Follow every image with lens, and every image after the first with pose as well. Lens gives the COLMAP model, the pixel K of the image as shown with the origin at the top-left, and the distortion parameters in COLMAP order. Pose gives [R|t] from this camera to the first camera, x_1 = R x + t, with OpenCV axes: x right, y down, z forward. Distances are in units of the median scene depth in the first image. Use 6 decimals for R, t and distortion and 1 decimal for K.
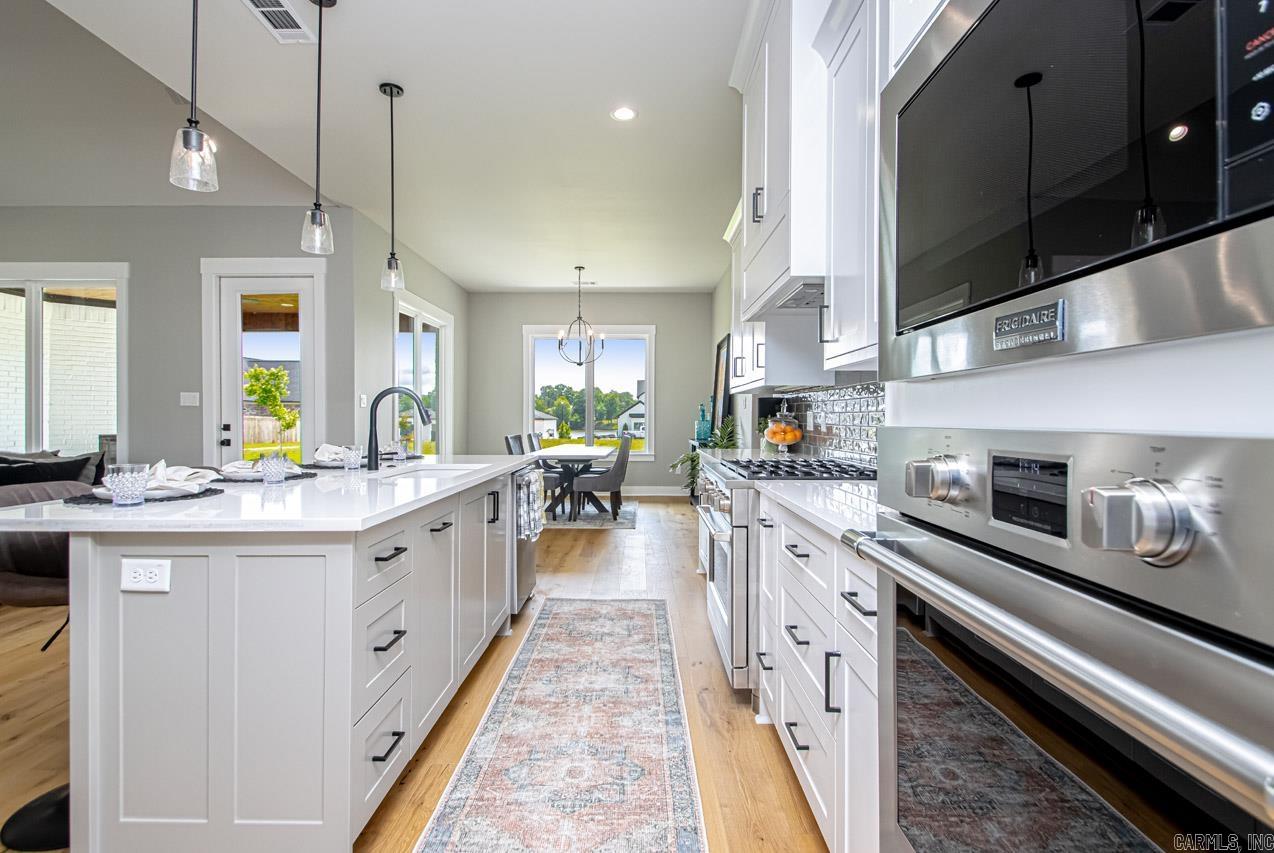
lens RADIAL K [[606.7, 0, 636.0], [0, 606.7, 420.7], [0, 0, 1]] dist [0.005460, -0.012223]
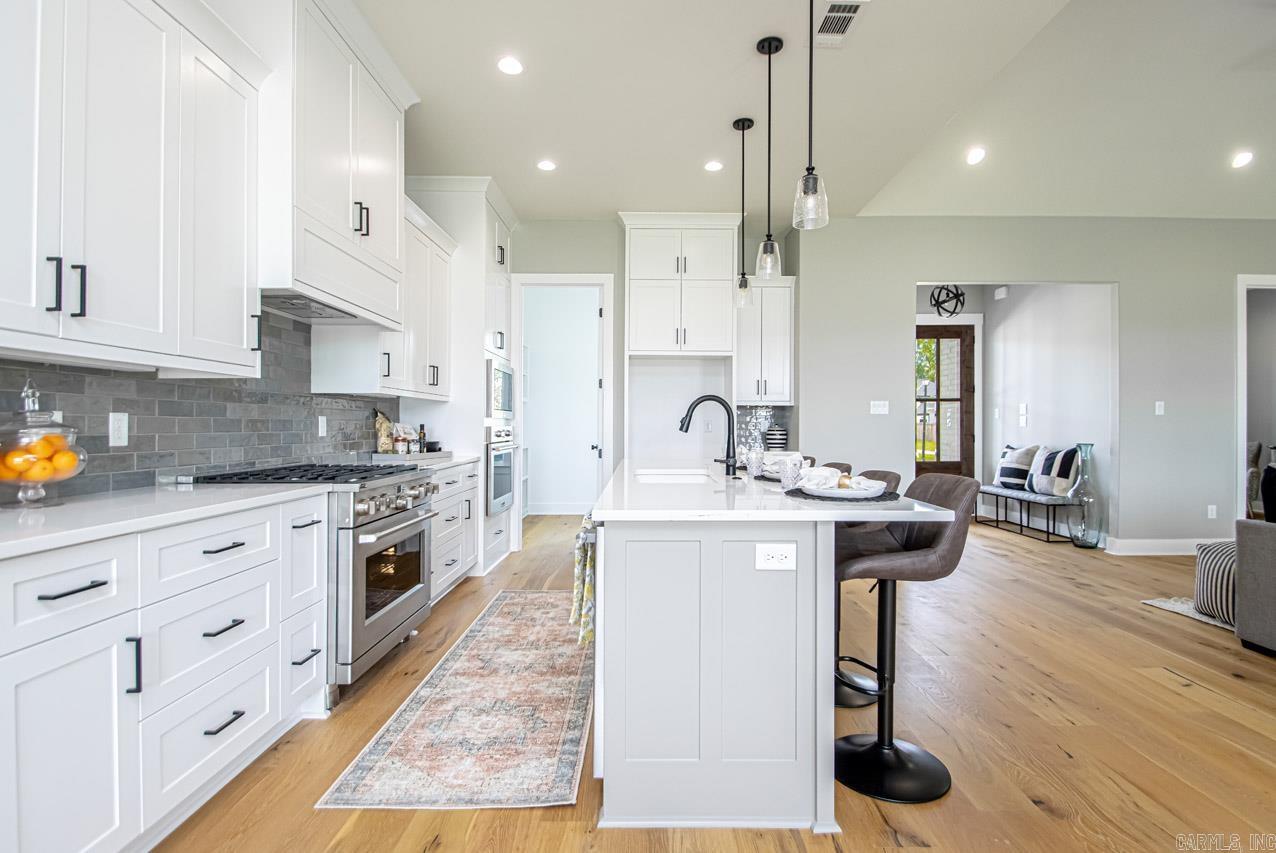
lens RADIAL K [[607.6, 0, 638.6], [0, 607.6, 427.2], [0, 0, 1]] dist [0.005460, -0.012223]
pose [[-0.999980, -0.004978, 0.003803, -0.274875], [-0.004955, 0.999969, 0.006127, -0.006080], [-0.003834, 0.006109, -0.999974, 2.011425]]
